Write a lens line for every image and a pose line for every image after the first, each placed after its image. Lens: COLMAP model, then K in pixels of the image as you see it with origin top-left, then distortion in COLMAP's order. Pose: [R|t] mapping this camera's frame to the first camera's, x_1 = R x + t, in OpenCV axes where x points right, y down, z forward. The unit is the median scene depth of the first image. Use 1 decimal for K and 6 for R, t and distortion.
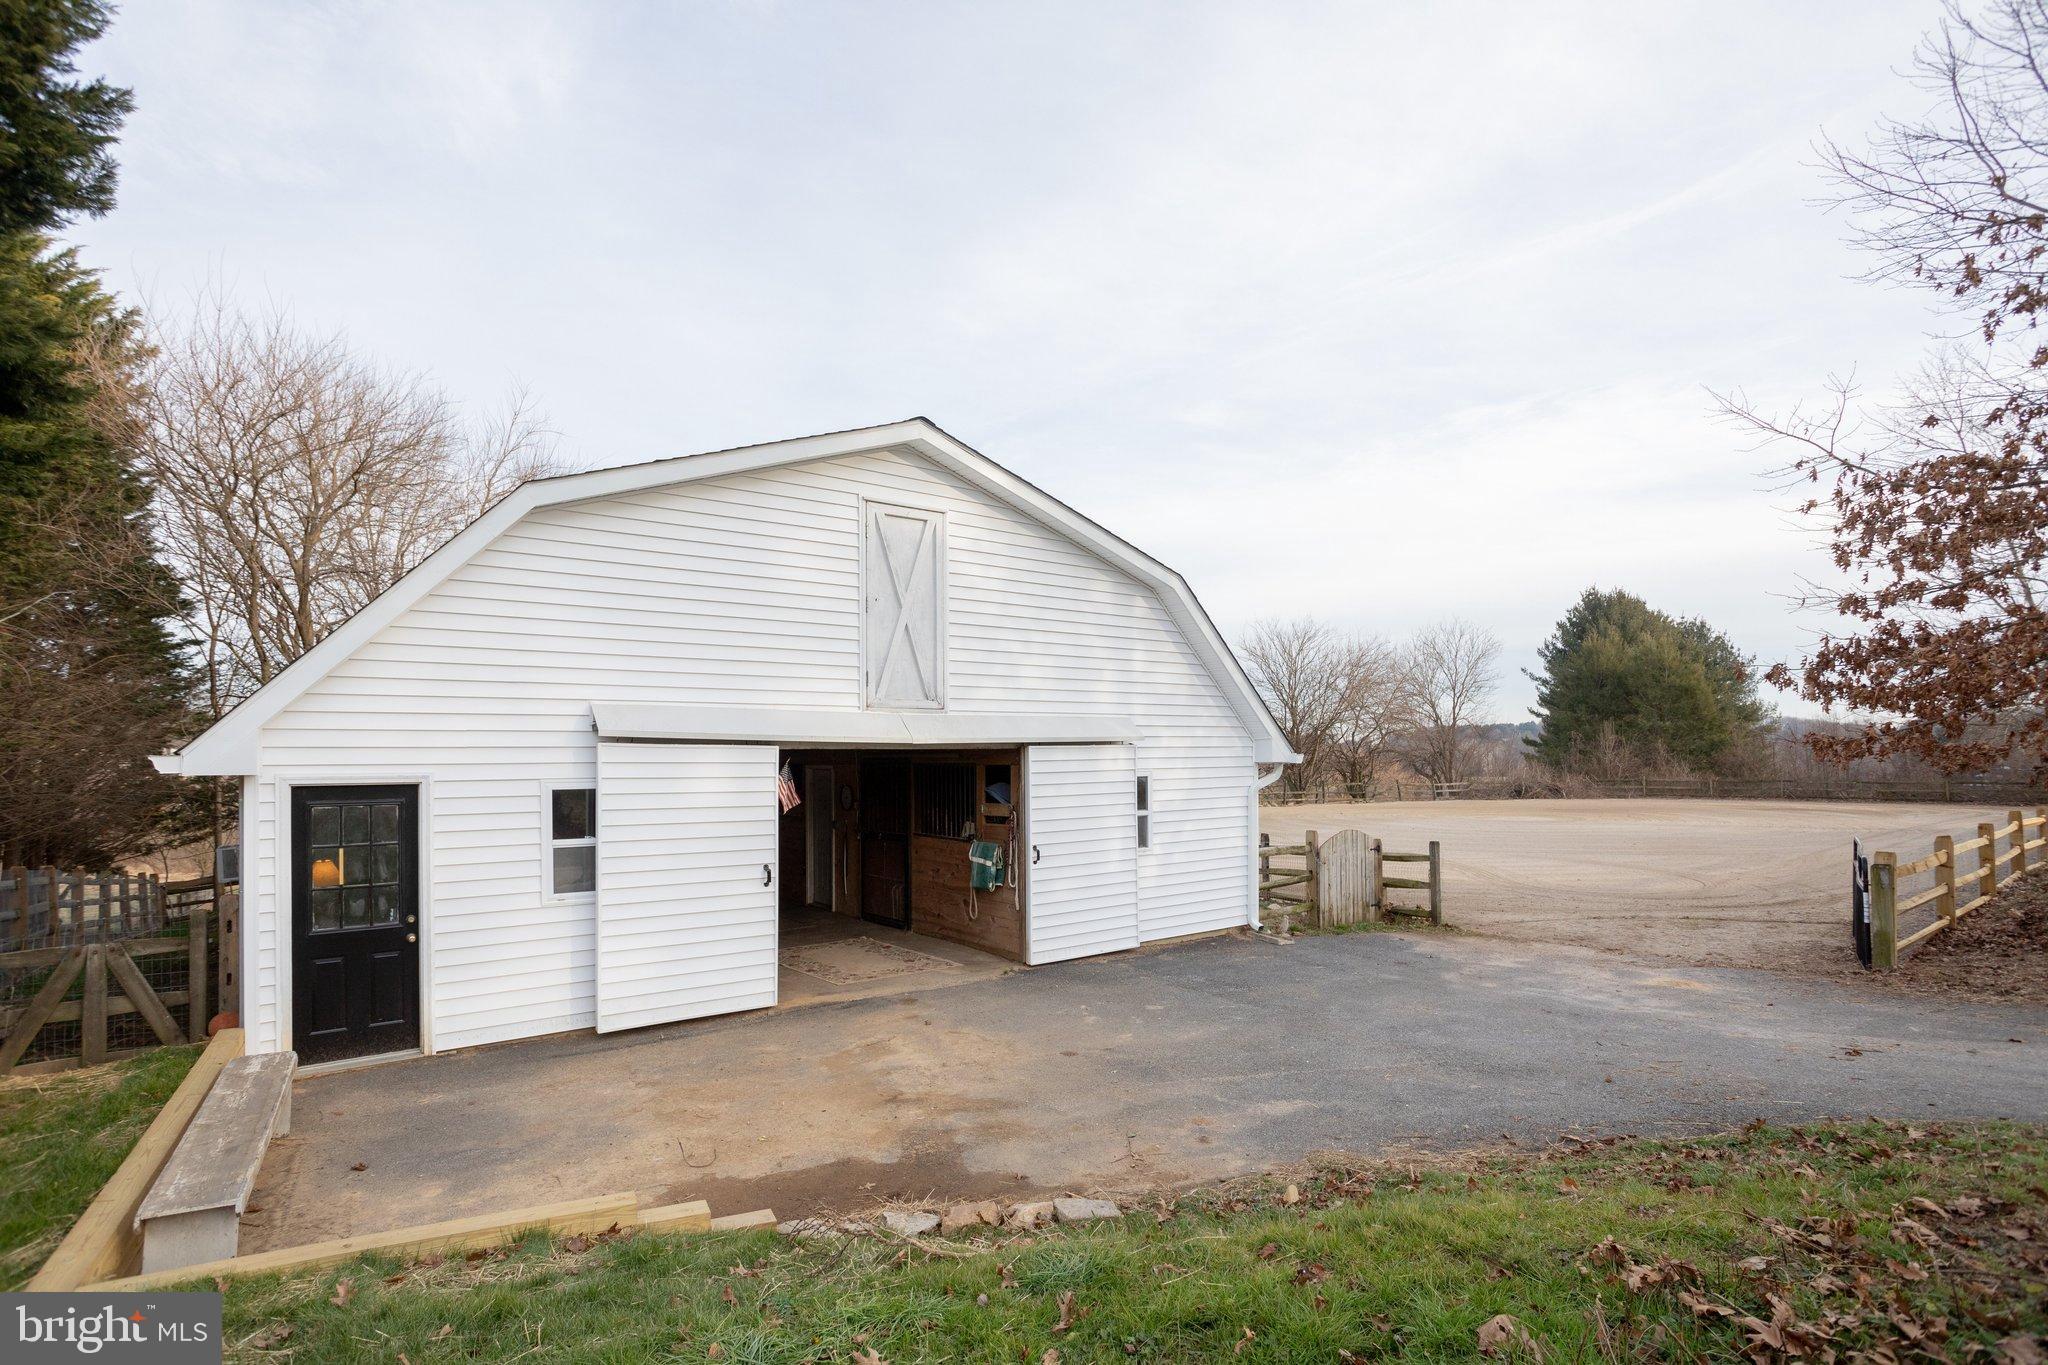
lens RADIAL K [[1000.9, 0, 1019.4], [0, 1000.9, 747.1], [0, 0, 1]] dist [-0.029820, 0.017262]
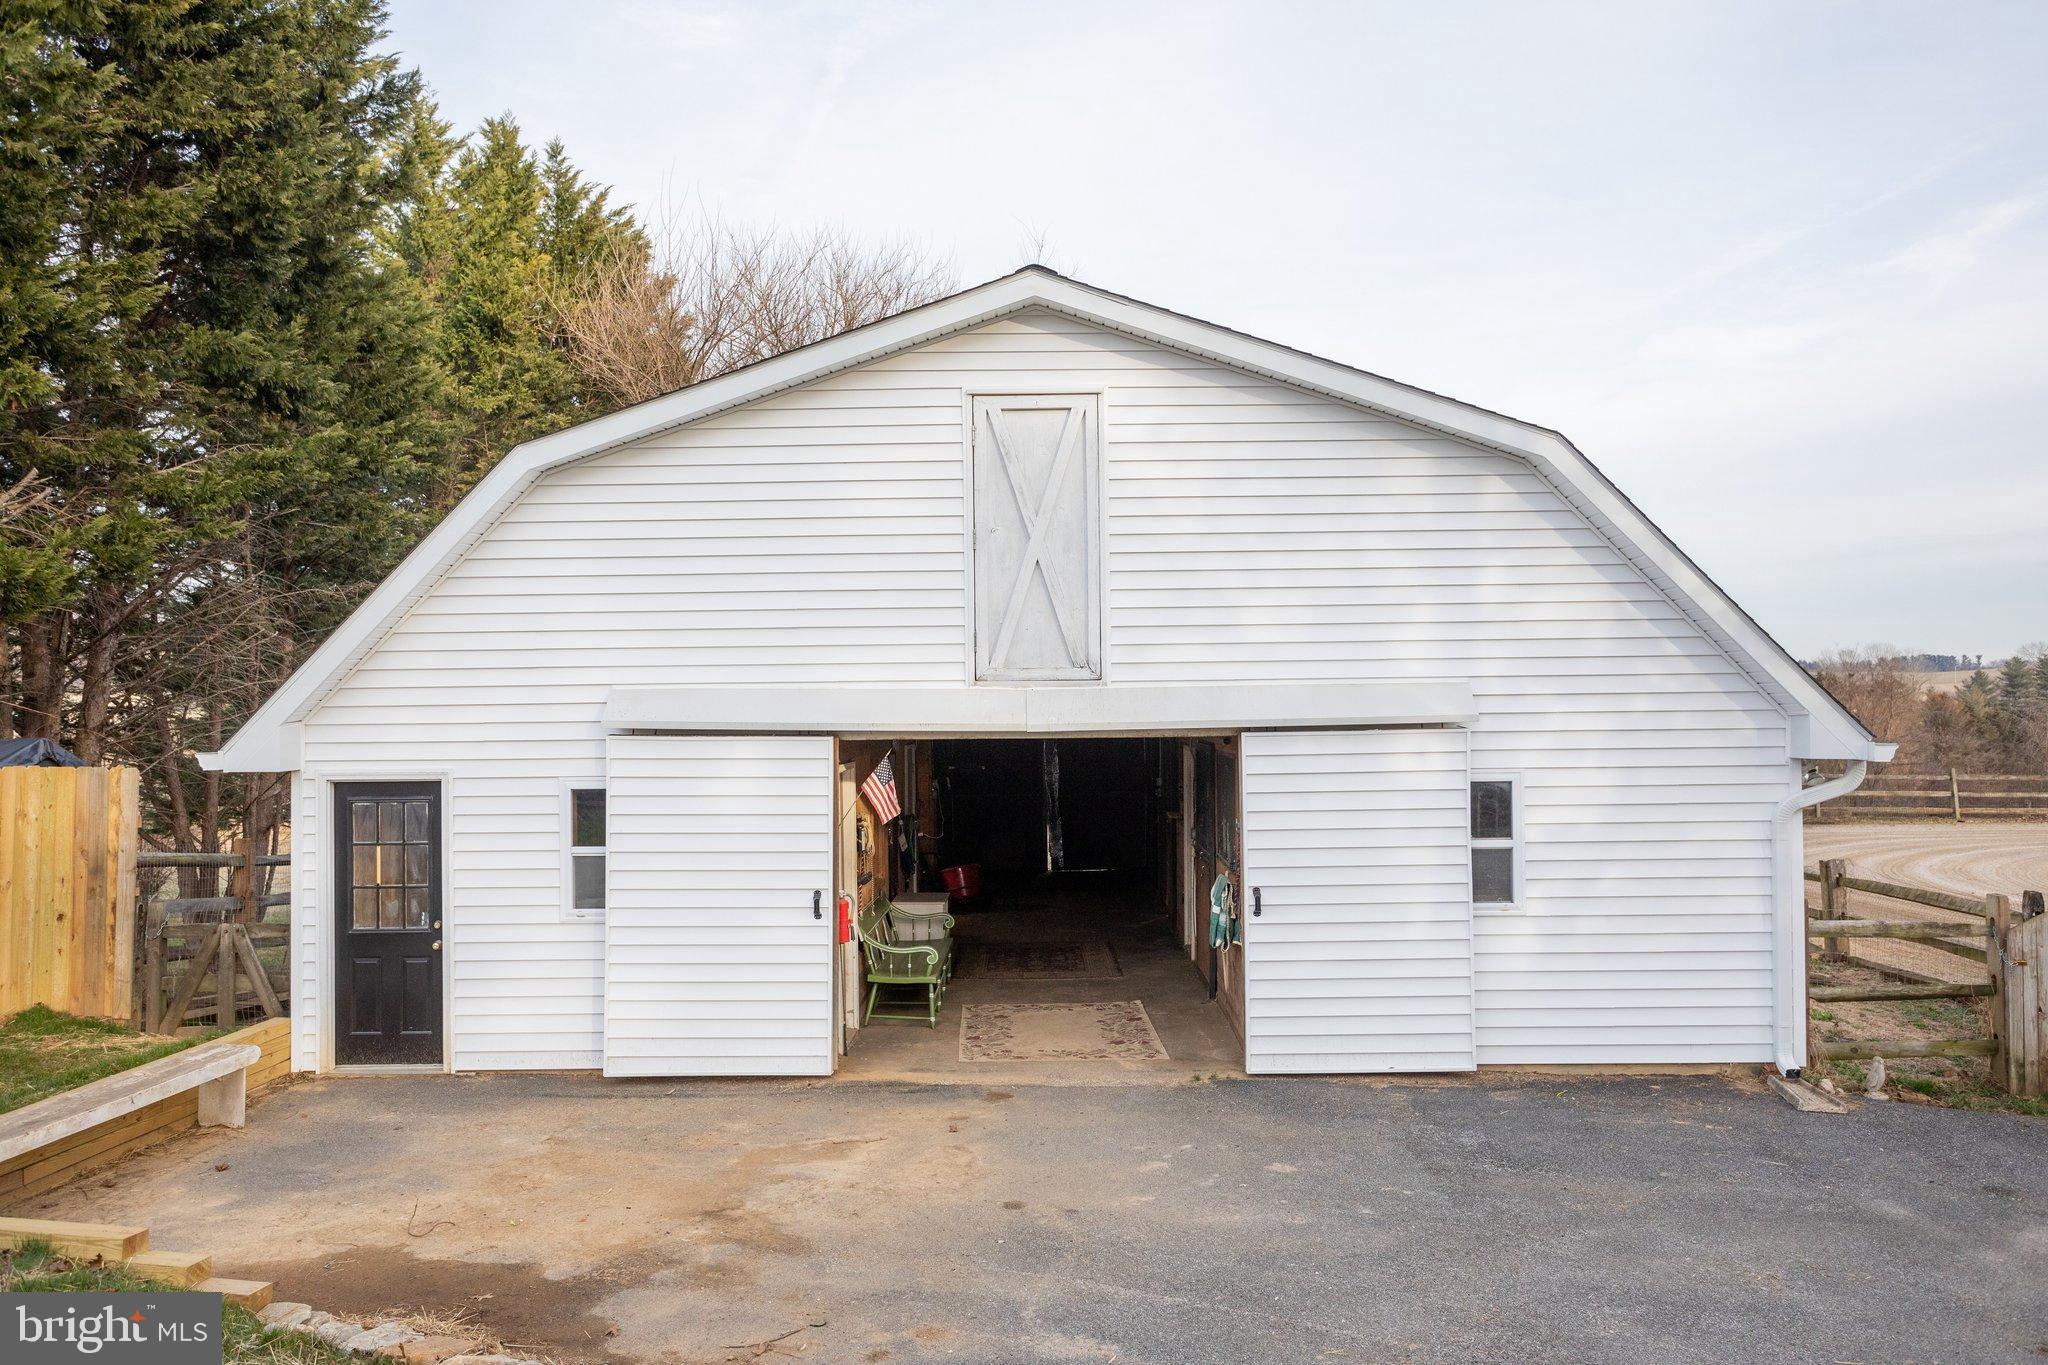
lens RADIAL K [[1522.3, 0, 1024.2], [0, 1522.3, 682.5], [0, 0, 1]] dist [0.013405, 0.001851]
pose [[0.792467, -0.010983, -0.609816, 0.516027], [0.009913, 0.999938, -0.005127, -0.031079], [0.609834, -0.001982, 0.792527, 0.140448]]
